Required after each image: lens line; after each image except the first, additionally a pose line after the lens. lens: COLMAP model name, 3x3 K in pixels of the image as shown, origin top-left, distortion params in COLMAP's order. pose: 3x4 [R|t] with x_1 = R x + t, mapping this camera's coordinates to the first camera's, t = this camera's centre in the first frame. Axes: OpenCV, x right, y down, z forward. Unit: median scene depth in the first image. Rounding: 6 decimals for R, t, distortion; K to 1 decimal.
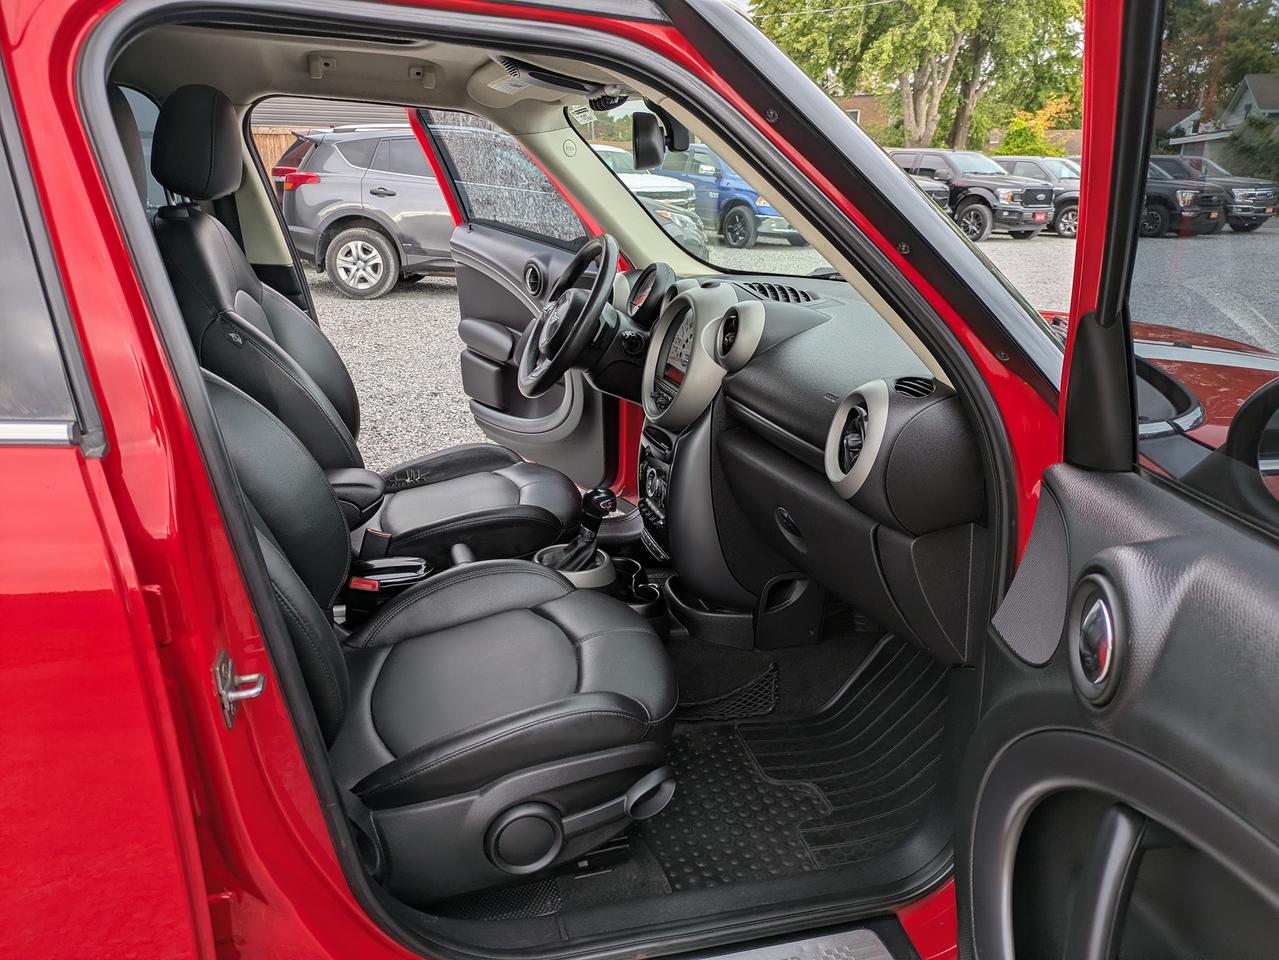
lens RADIAL K [[958.0, 0, 637.9], [0, 958.0, 475.5], [0, 0, 1]] dist [0.031588, -0.005694]
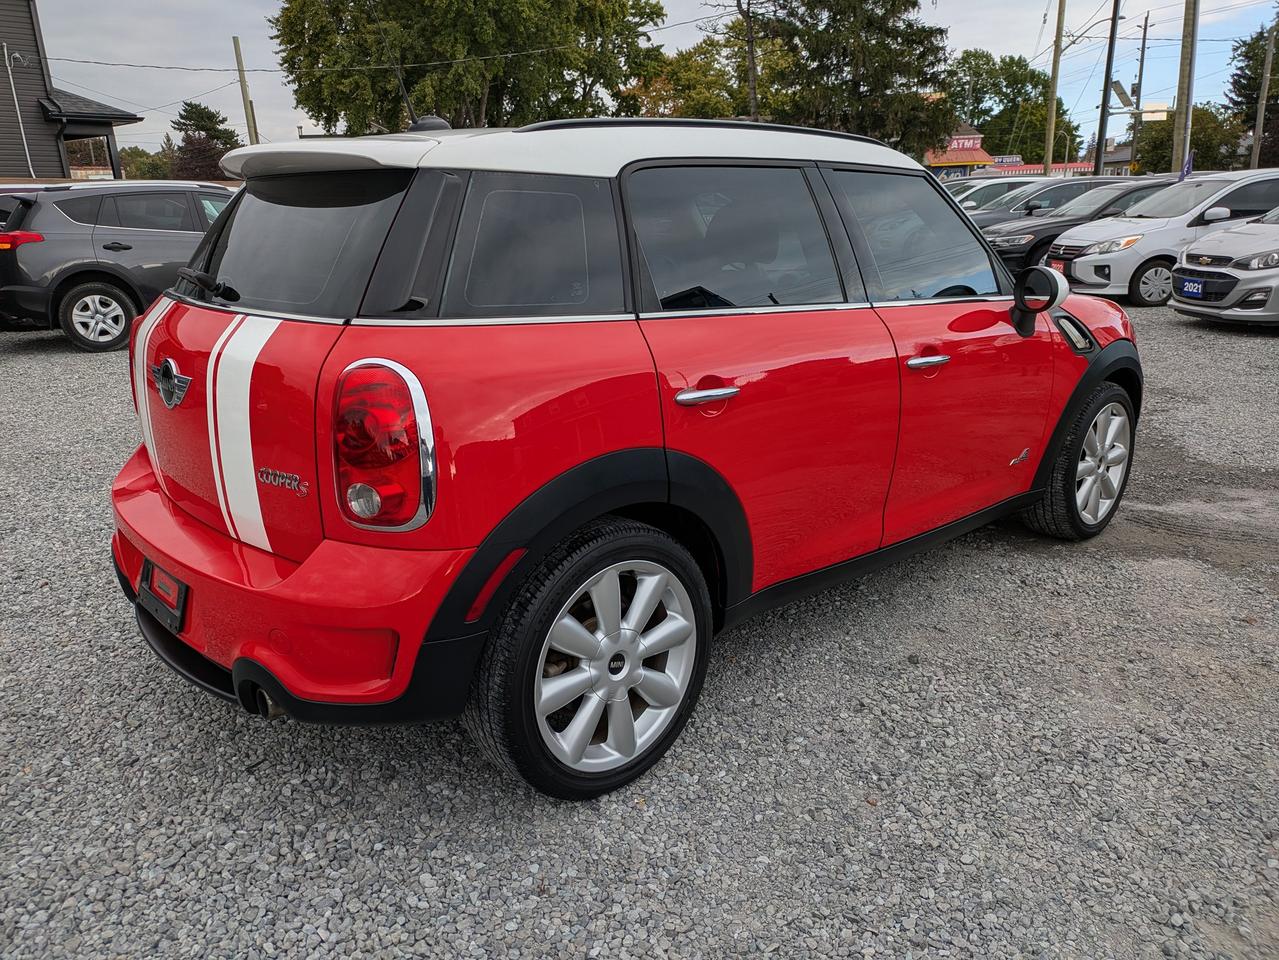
lens RADIAL K [[958.0, 0, 627.7], [0, 958.0, 471.2], [0, 0, 1]] dist [0.031588, -0.005694]
pose [[0.895162, -0.156178, 0.417484, -0.057558], [0.170605, 0.985336, 0.002801, 0.008035], [-0.411799, 0.068717, 0.908680, -0.036158]]
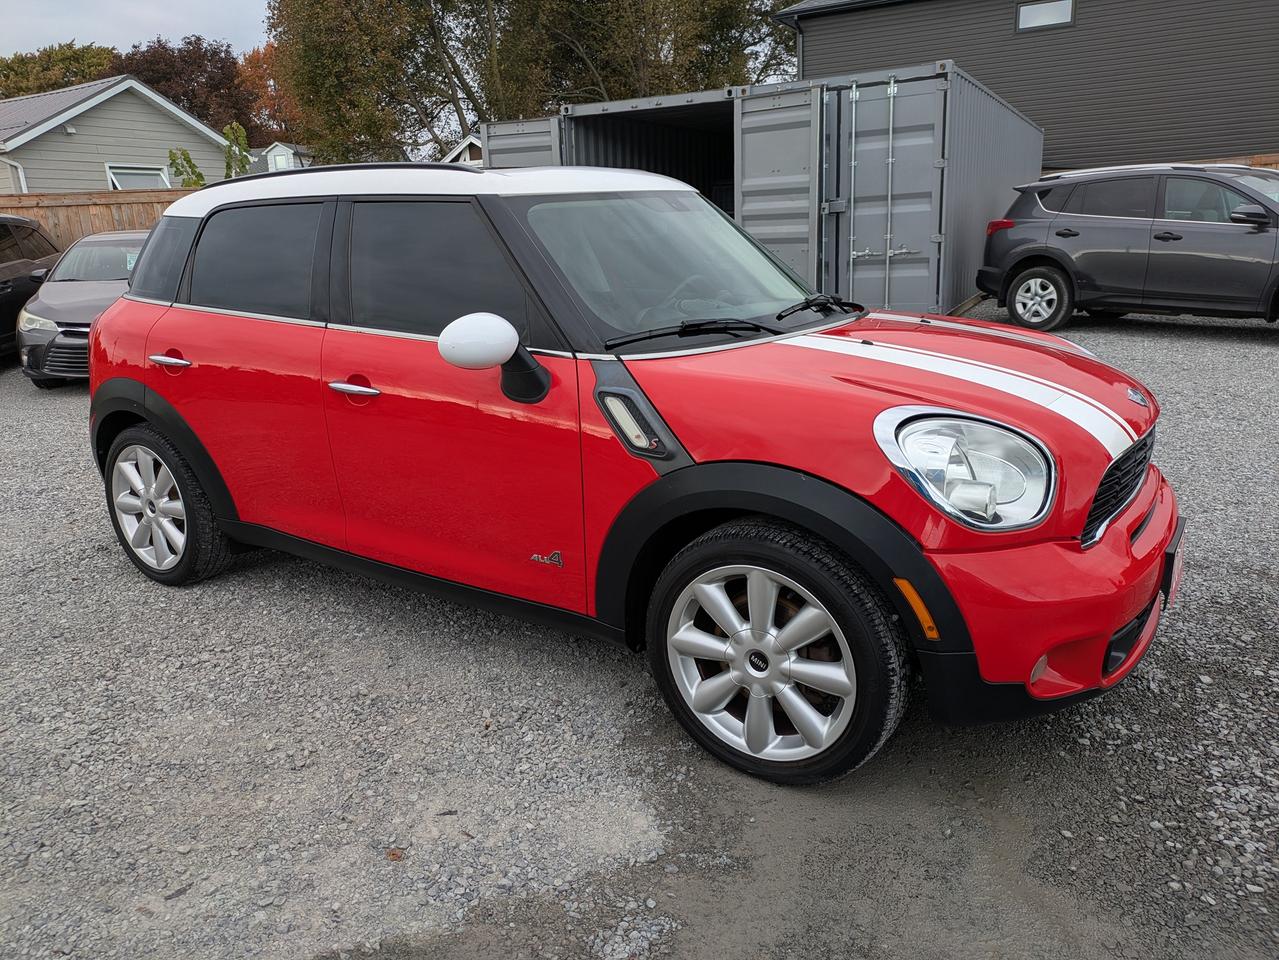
lens RADIAL K [[958.0, 0, 609.3], [0, 958.0, 475.7], [0, 0, 1]] dist [0.031588, -0.005694]
pose [[0.634313, 0.152009, -0.757984, 0.062945], [-0.181191, 0.982400, 0.045386, 0.003510], [0.751543, 0.108551, 0.650692, -0.012911]]
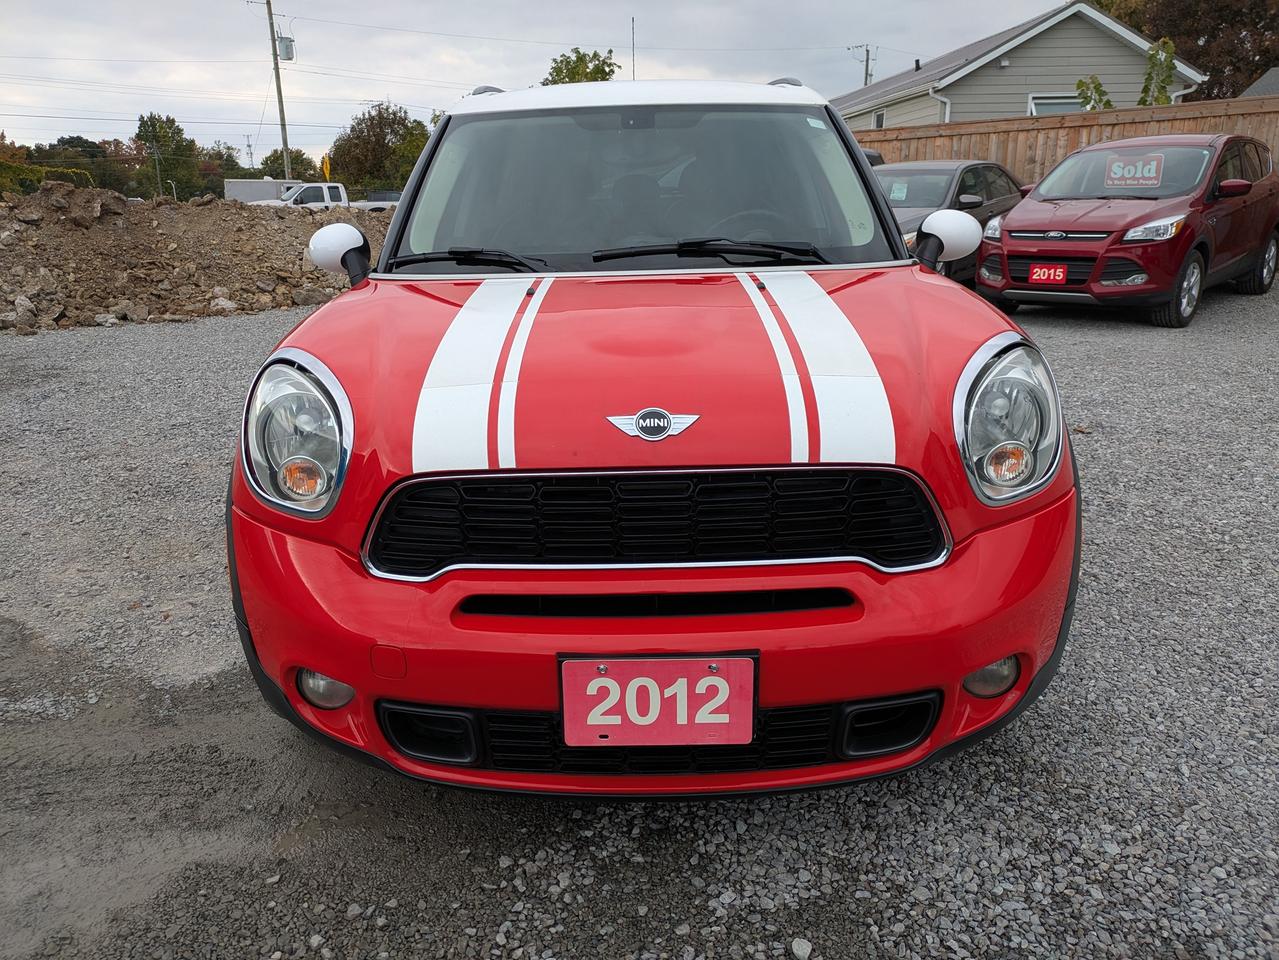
lens RADIAL K [[958.0, 0, 630.8], [0, 958.0, 485.7], [0, 0, 1]] dist [0.031588, -0.005694]
pose [[-0.283669, 0.267823, -0.920762, 0.073283], [-0.276793, 0.896465, 0.346030, -0.015838], [0.918106, 0.353018, -0.180168, 0.060215]]
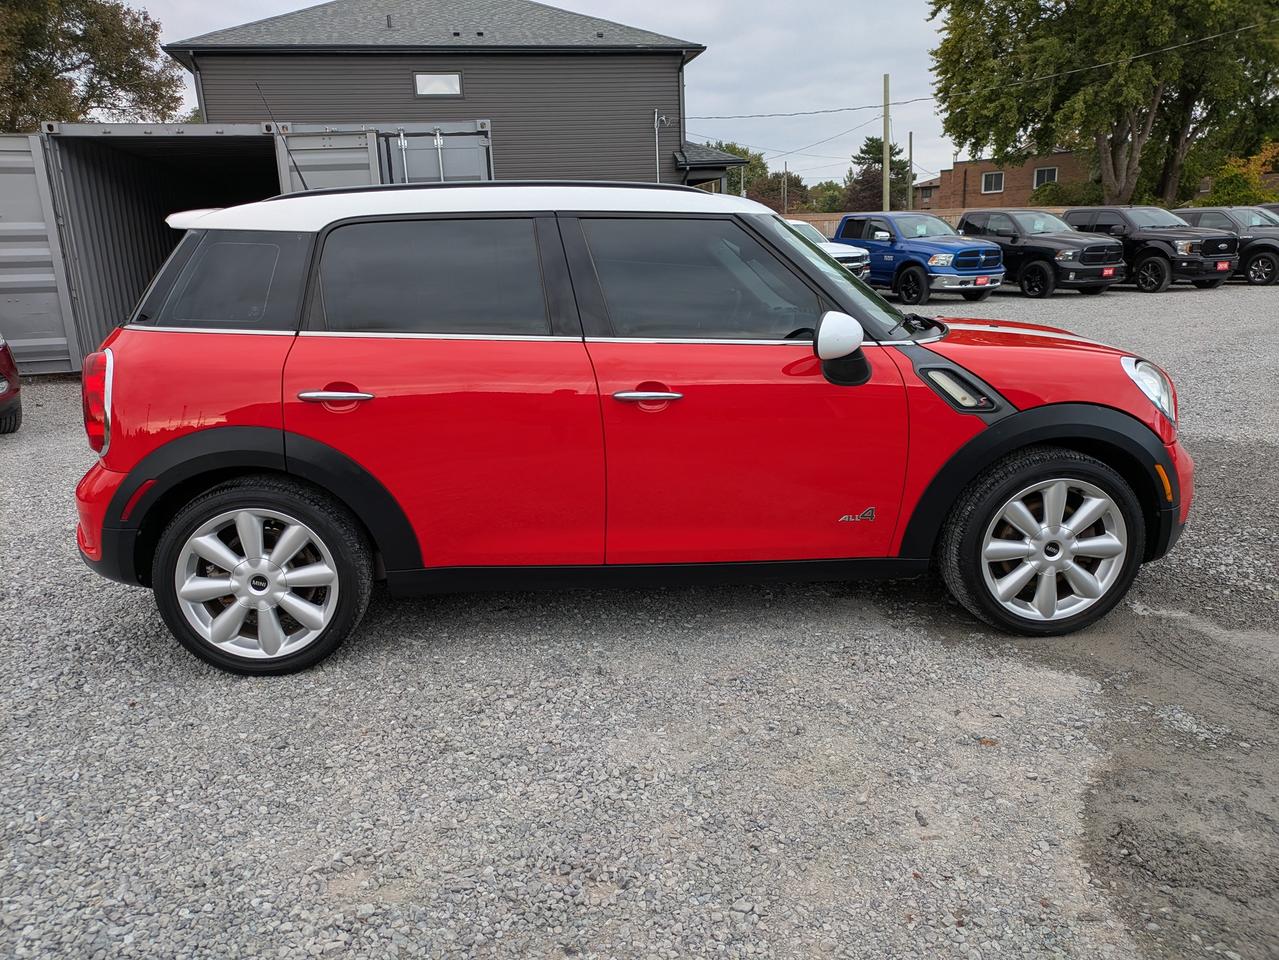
lens RADIAL K [[958.0, 0, 632.4], [0, 958.0, 491.0], [0, 0, 1]] dist [0.031588, -0.005694]
pose [[0.979149, -0.001410, -0.203140, 0.007913], [-0.010075, 0.998408, -0.055491, 0.015592], [0.202895, 0.056380, 0.977576, -0.054388]]
